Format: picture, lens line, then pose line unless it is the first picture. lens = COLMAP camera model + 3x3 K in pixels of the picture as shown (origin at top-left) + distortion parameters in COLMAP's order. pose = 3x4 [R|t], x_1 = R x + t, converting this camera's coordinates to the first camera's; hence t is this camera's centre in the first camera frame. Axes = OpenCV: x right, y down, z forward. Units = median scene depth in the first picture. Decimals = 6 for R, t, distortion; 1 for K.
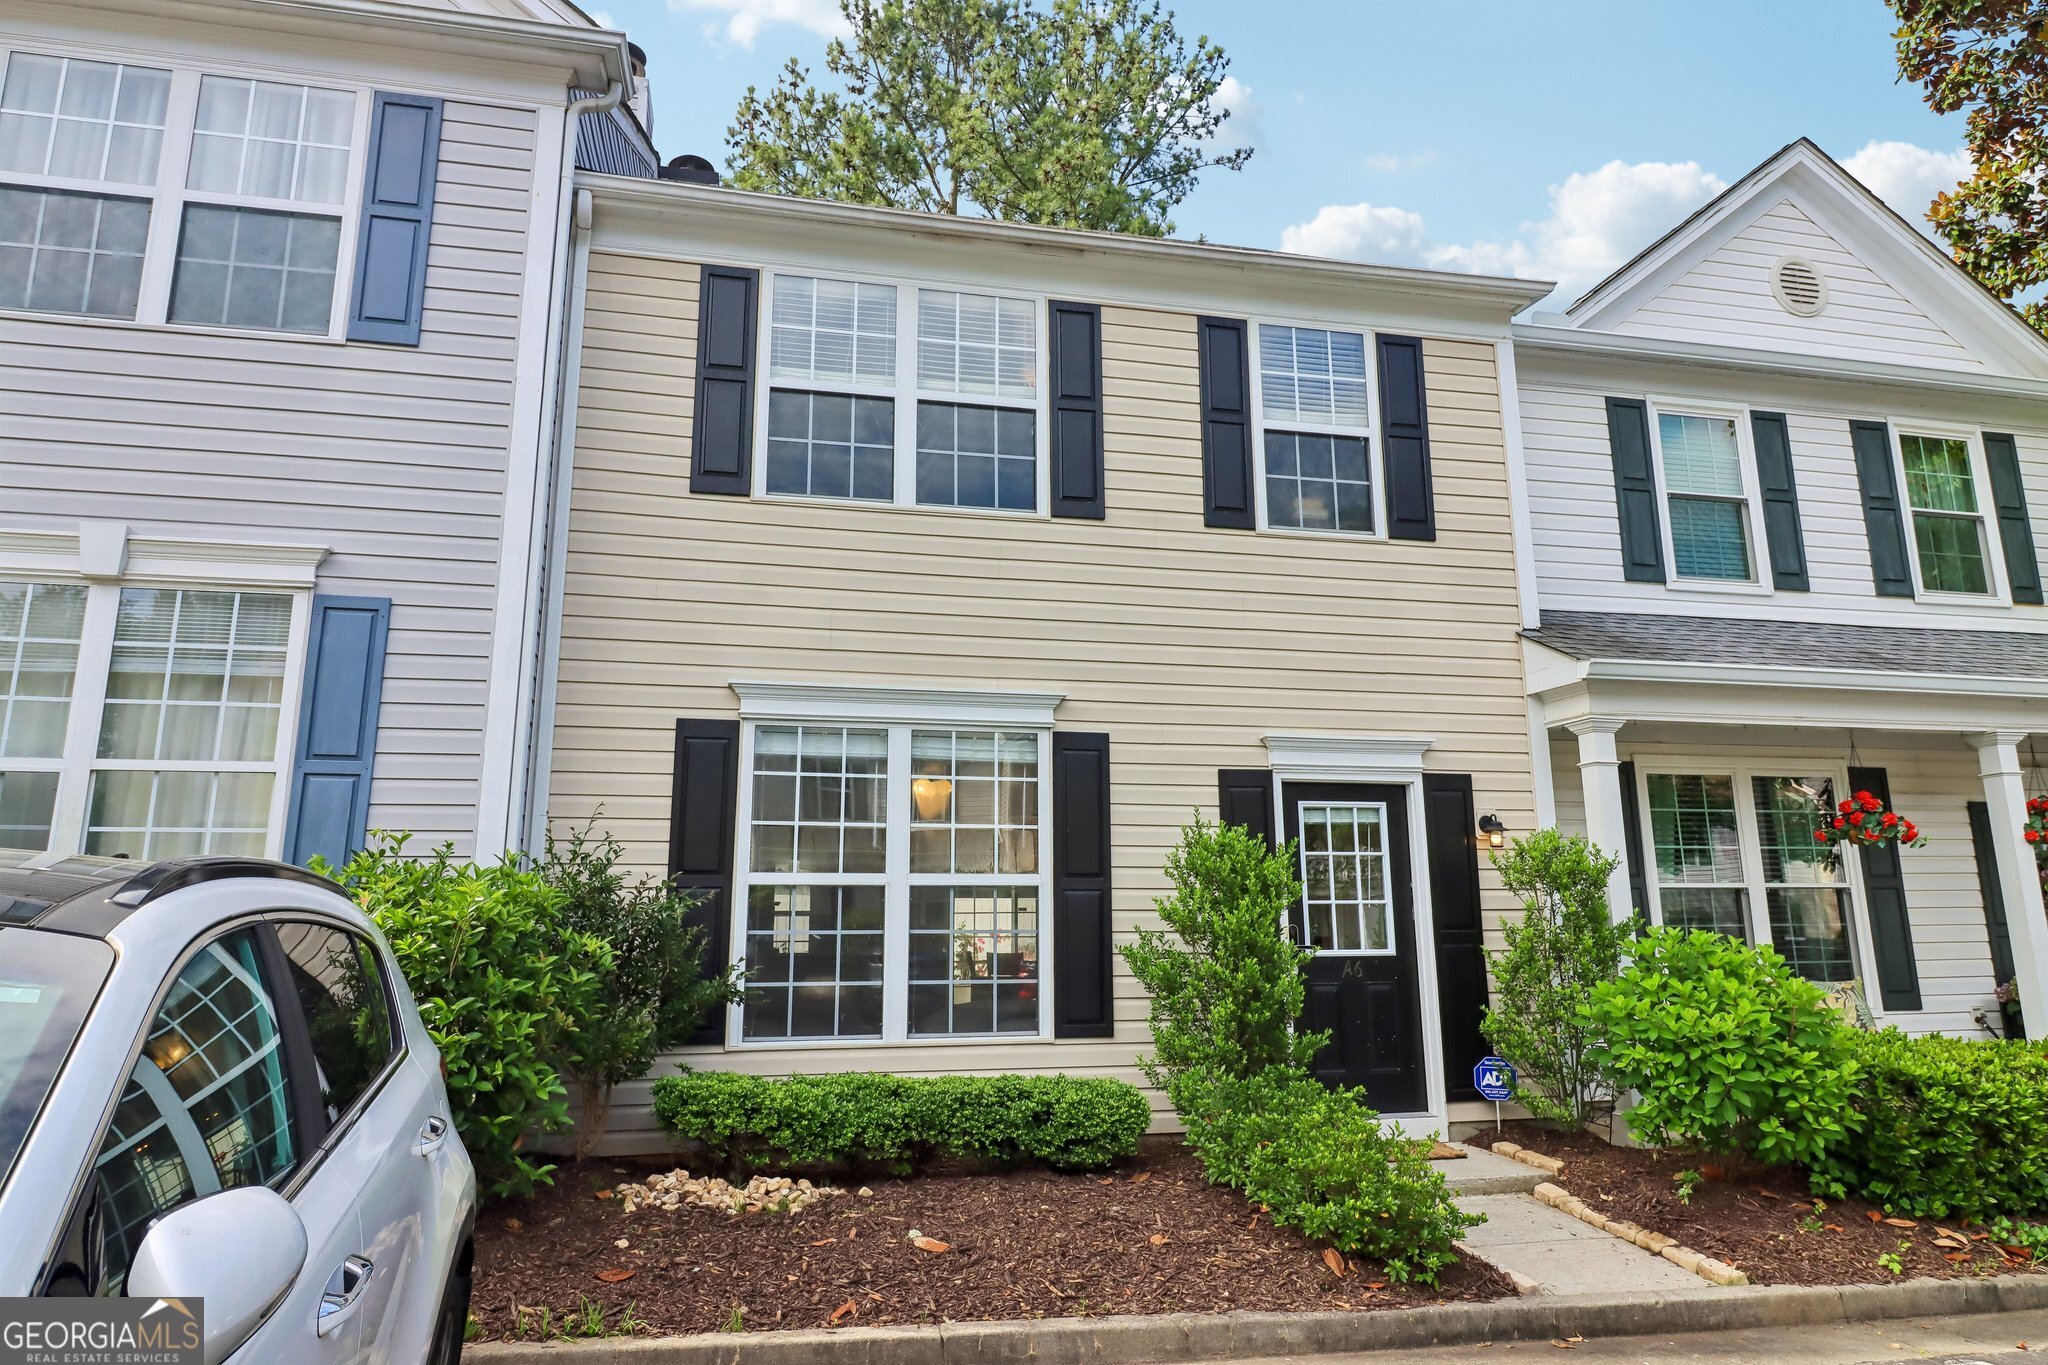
lens RADIAL K [[1280.0, 0, 1016.2], [0, 1280.0, 655.3], [0, 0, 1]] dist [0.004489, -0.009364]
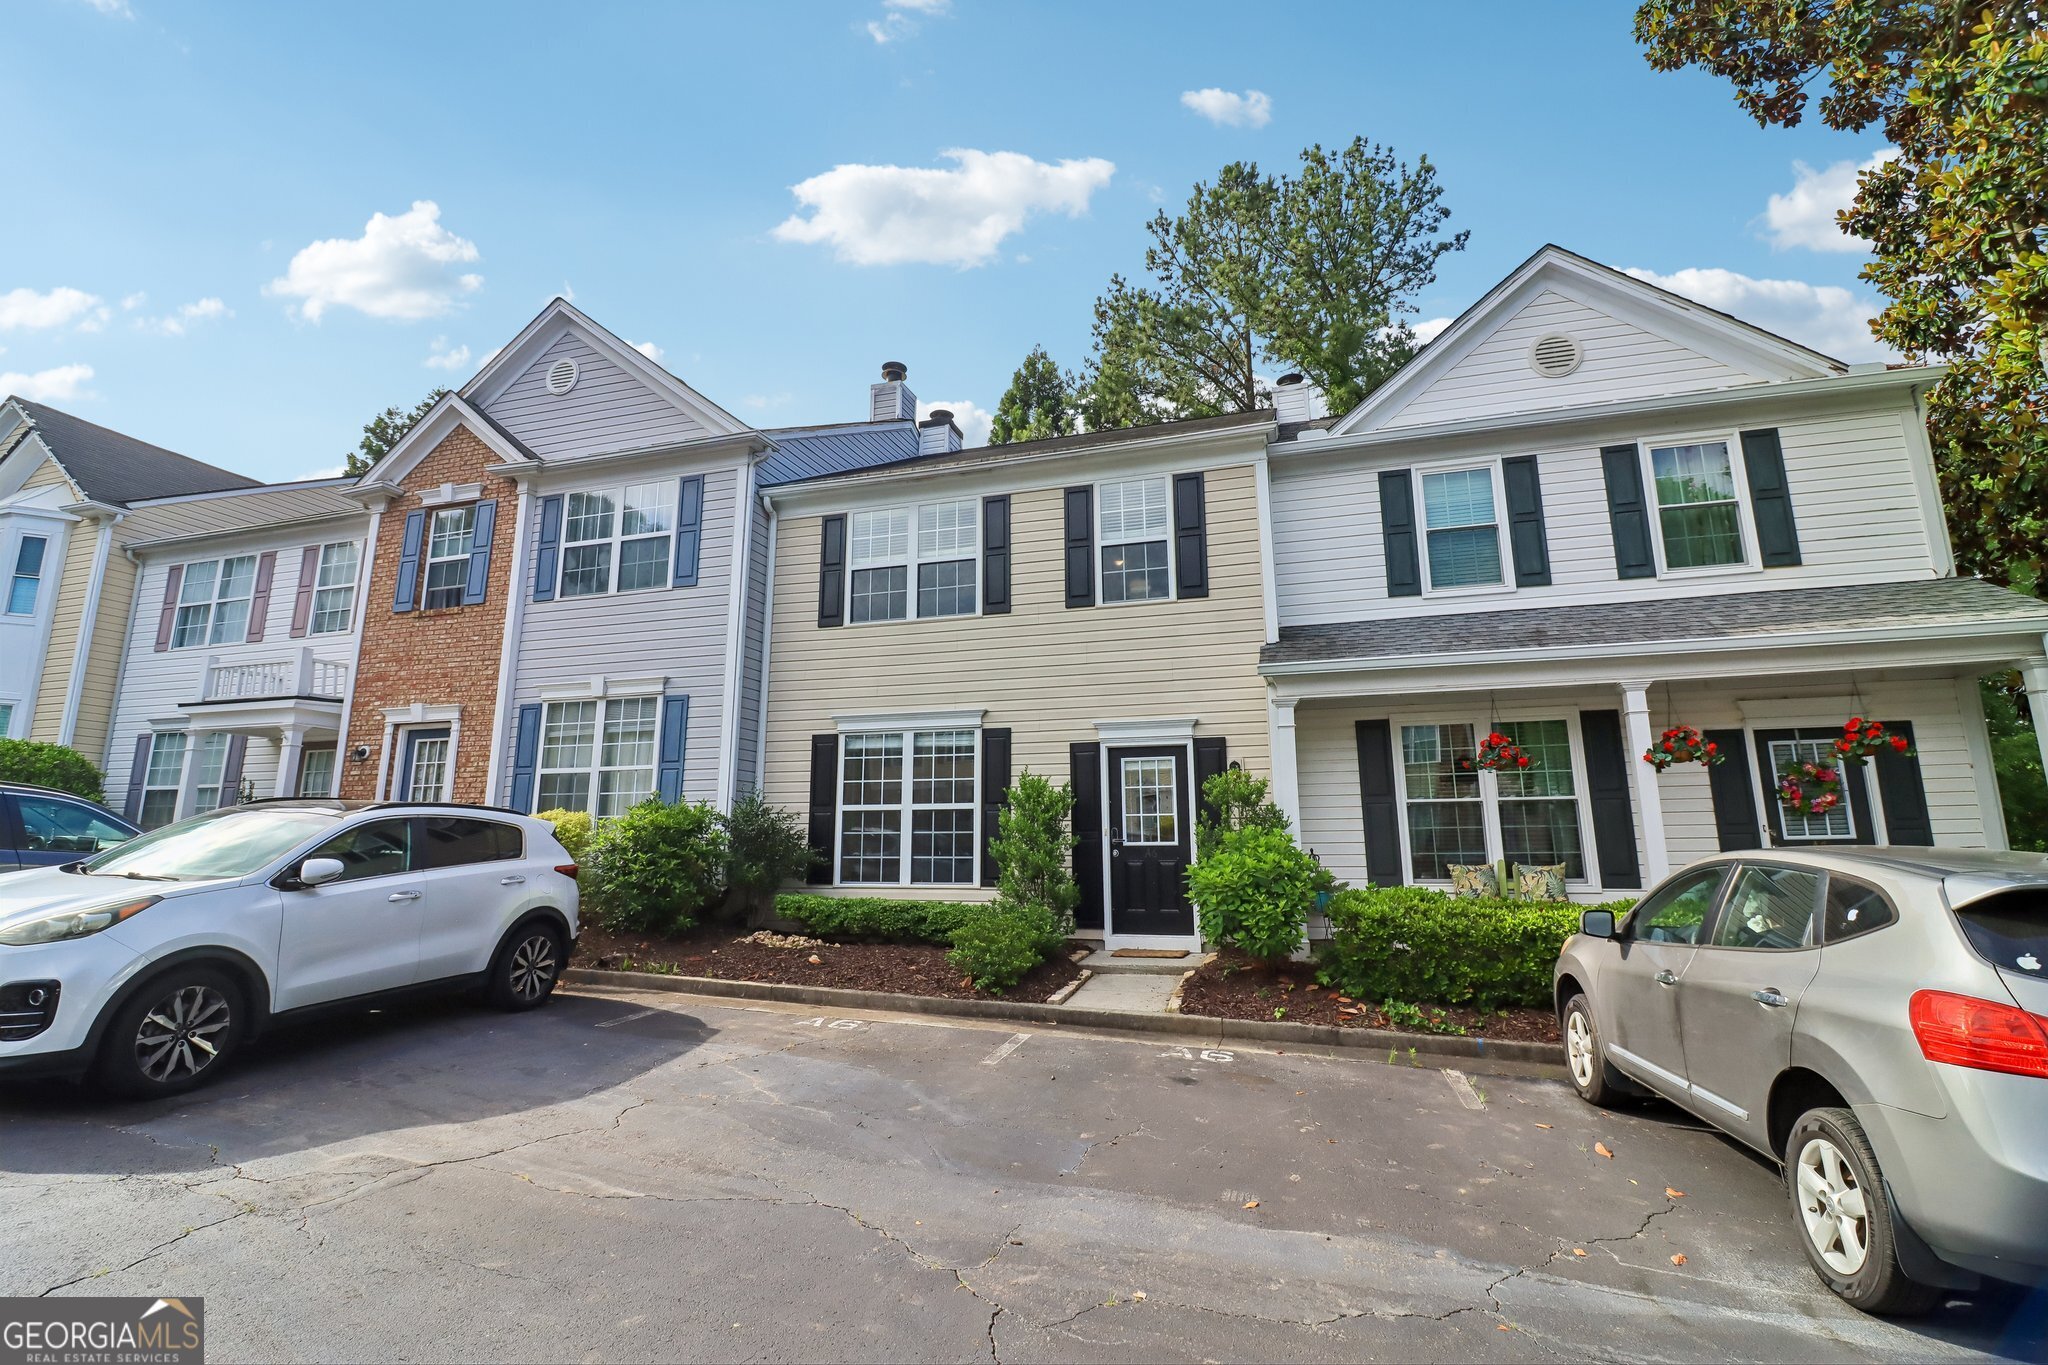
lens RADIAL K [[949.5, 0, 999.9], [0, 949.5, 652.6], [0, 0, 1]] dist [-0.002983, -0.010076]
pose [[0.865937, -0.100880, -0.489873, 0.735868], [0.102372, 0.994461, -0.023831, -0.016503], [0.489564, -0.029513, 0.871468, -0.215424]]
